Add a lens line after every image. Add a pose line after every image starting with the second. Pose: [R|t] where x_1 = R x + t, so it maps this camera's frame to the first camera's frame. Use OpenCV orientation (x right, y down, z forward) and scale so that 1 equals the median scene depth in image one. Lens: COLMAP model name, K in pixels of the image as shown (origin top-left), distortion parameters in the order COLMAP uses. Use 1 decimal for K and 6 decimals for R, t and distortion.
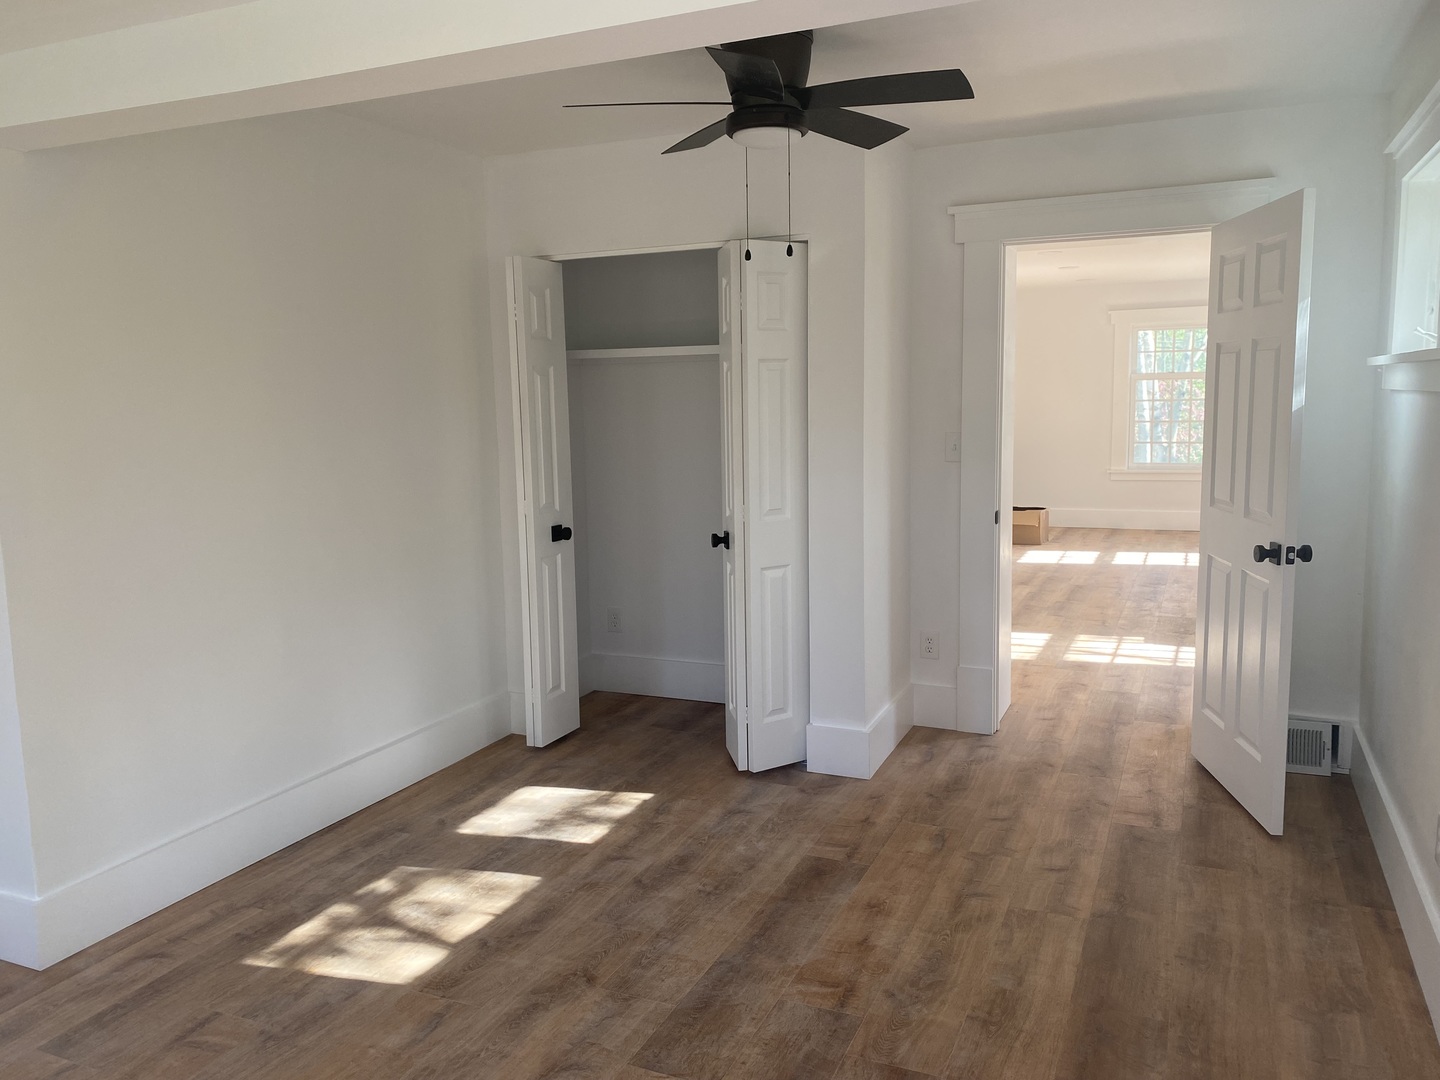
lens RADIAL K [[1095.2, 0, 721.2], [0, 1095.2, 540.0], [0, 0, 1]] dist [0.054910, -0.040572]
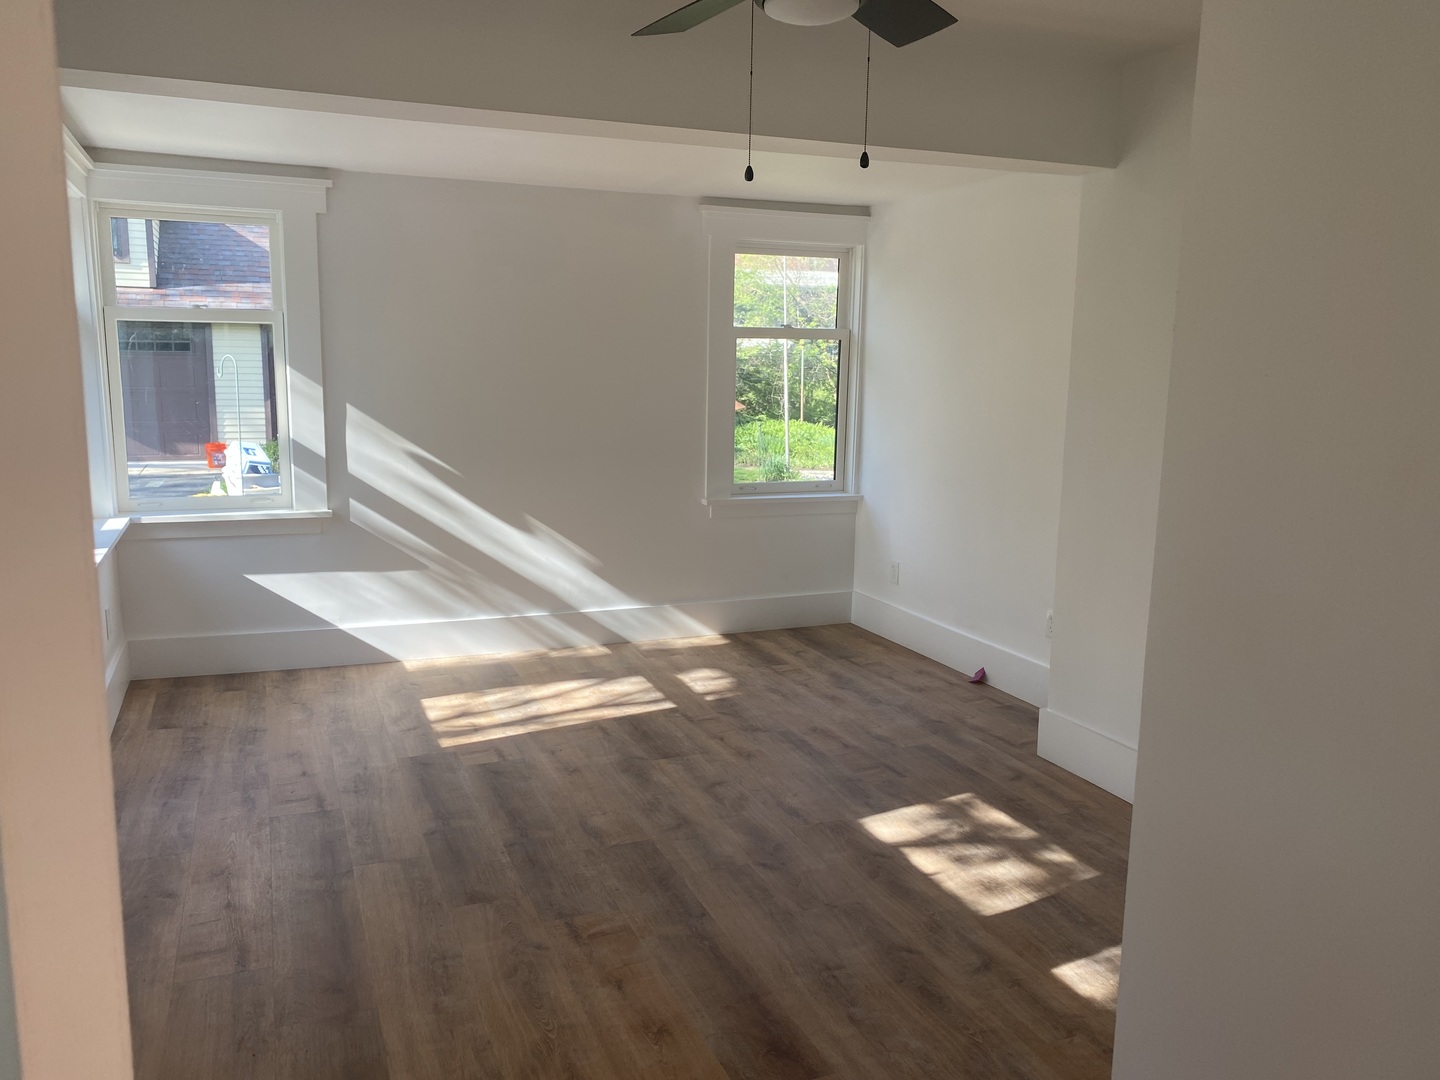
lens RADIAL K [[1095.2, 0, 720.6], [0, 1095.2, 538.4], [0, 0, 1]] dist [0.054910, -0.040572]
pose [[-0.688543, 0.127732, -0.713858, 0.660835], [-0.100818, 0.957947, 0.268651, -0.228459], [0.718153, 0.256948, -0.646710, 1.537840]]
